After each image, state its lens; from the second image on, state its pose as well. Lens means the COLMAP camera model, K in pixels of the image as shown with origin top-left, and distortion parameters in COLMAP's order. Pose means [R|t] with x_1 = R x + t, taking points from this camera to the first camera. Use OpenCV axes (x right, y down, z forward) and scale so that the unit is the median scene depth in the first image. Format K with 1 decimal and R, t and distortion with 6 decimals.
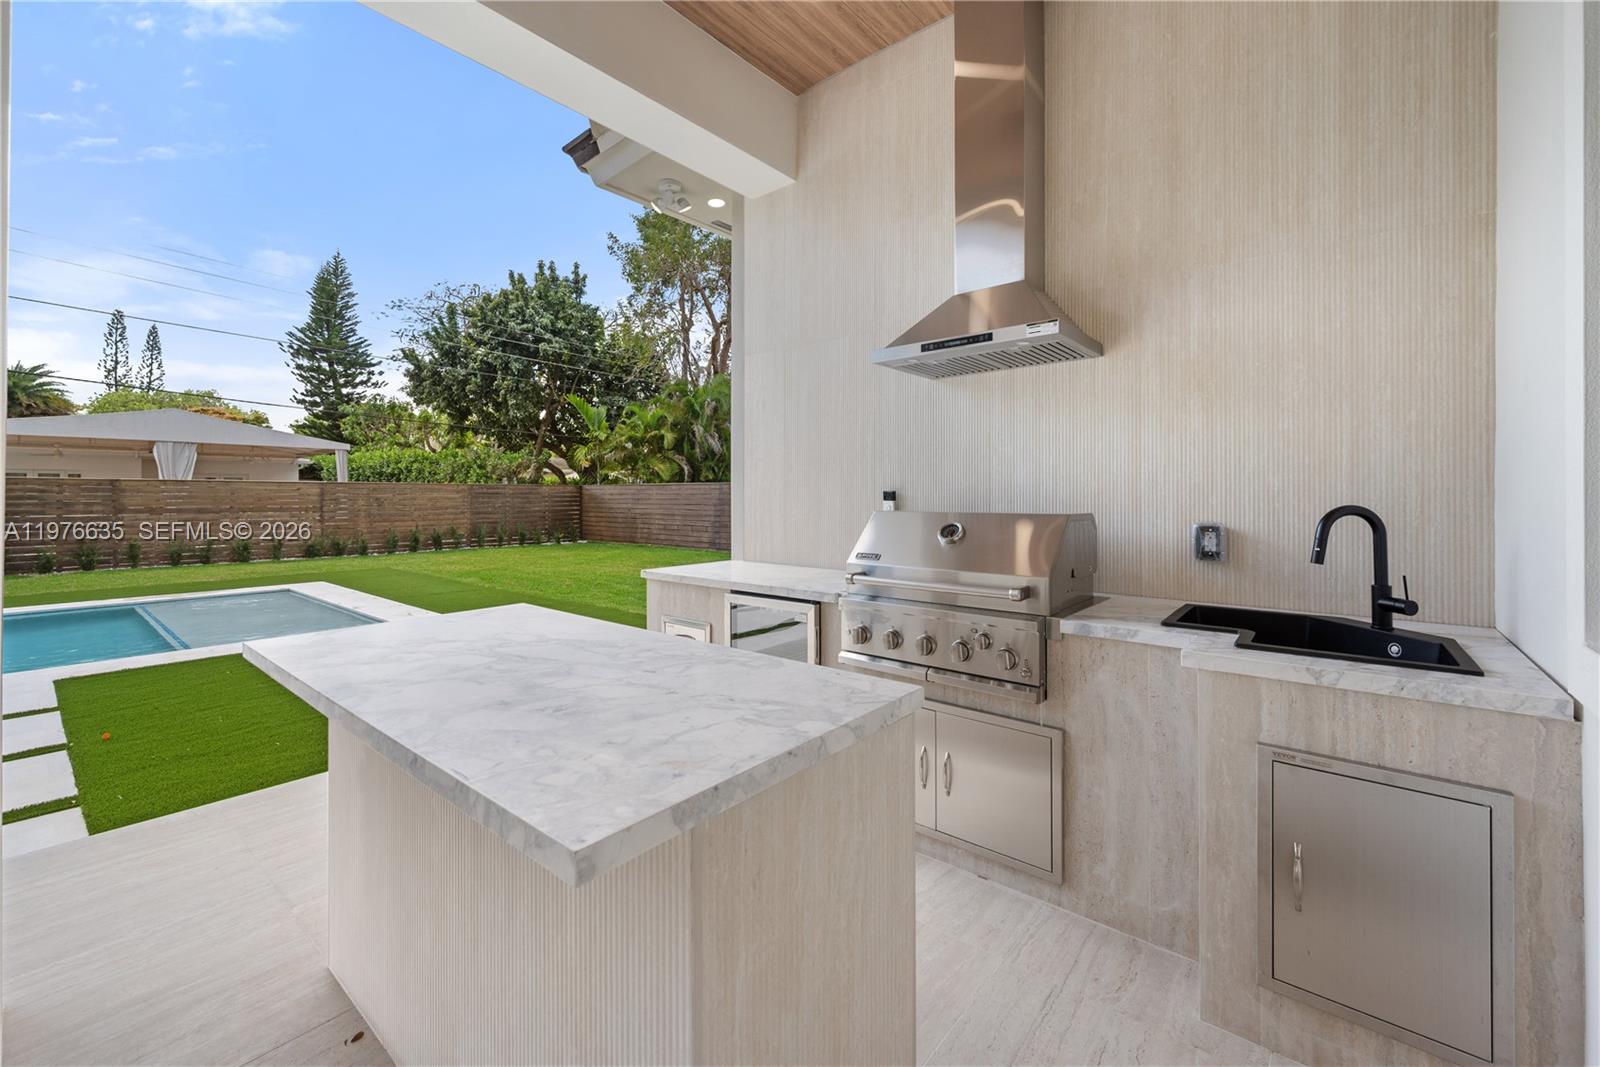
lens RADIAL K [[648.8, 0, 802.6], [0, 648.8, 508.4], [0, 0, 1]] dist [-0.000438, -0.000059]
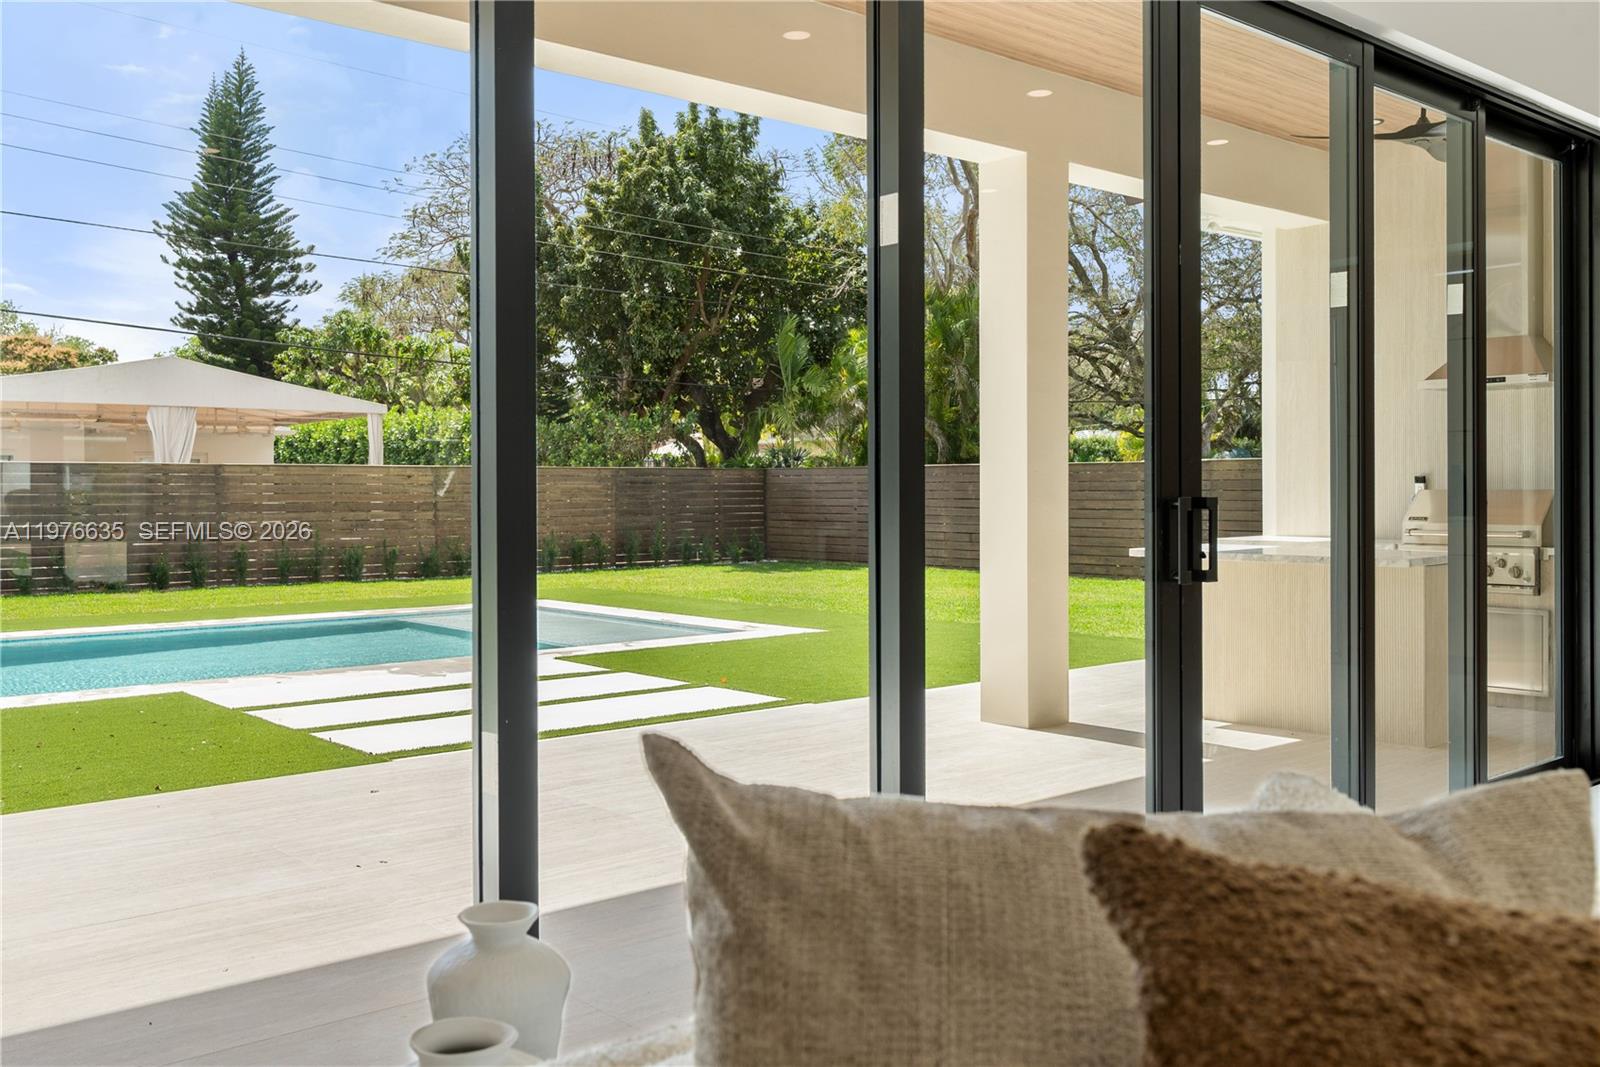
lens RADIAL K [[1410.4, 0, 799.2], [0, 1410.4, 496.1], [0, 0, 1]] dist [-0.009338, -0.001983]
pose [[0.985601, -0.001906, -0.169077, -0.066654], [-0.000405, 0.999907, -0.013629, 0.005709], [0.169087, 0.013501, 0.985509, -0.216208]]
